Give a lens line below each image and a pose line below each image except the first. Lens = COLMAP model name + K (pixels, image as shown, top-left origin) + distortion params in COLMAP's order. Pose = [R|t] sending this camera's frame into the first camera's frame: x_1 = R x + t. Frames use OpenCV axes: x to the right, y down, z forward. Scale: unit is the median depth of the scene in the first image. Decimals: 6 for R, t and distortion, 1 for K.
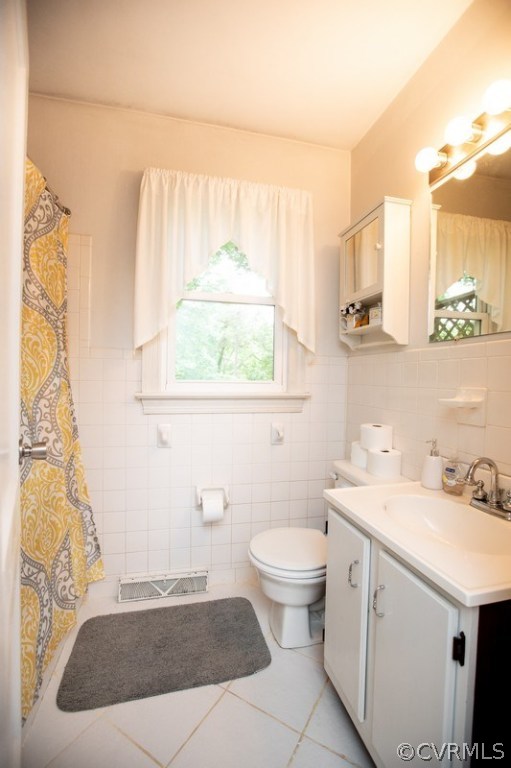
lens RADIAL K [[349.0, 0, 254.9], [0, 349.0, 386.8], [0, 0, 1]] dist [-0.044238, 0.013991]
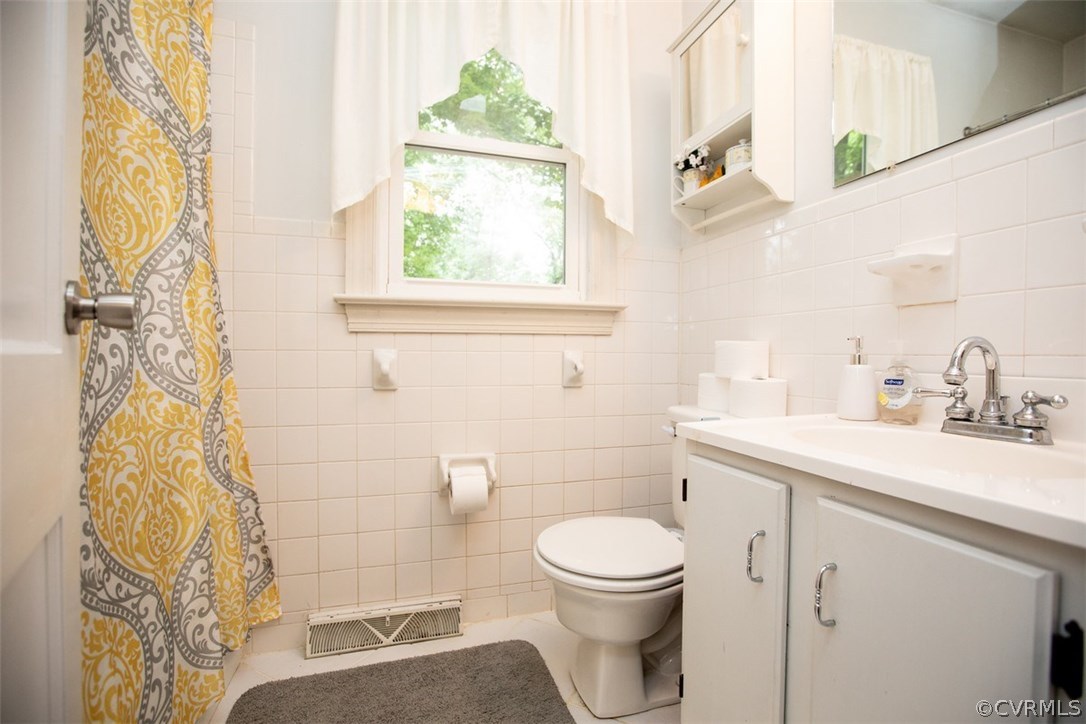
lens RADIAL K [[493.4, 0, 546.3], [0, 493.4, 362.0], [0, 0, 1]] dist [-0.044238, 0.013991]
pose [[0.997644, -0.011566, 0.067616, -0.055696], [0.012071, 0.999902, -0.007076, 0.174148], [-0.067528, 0.007875, 0.997686, 0.194347]]
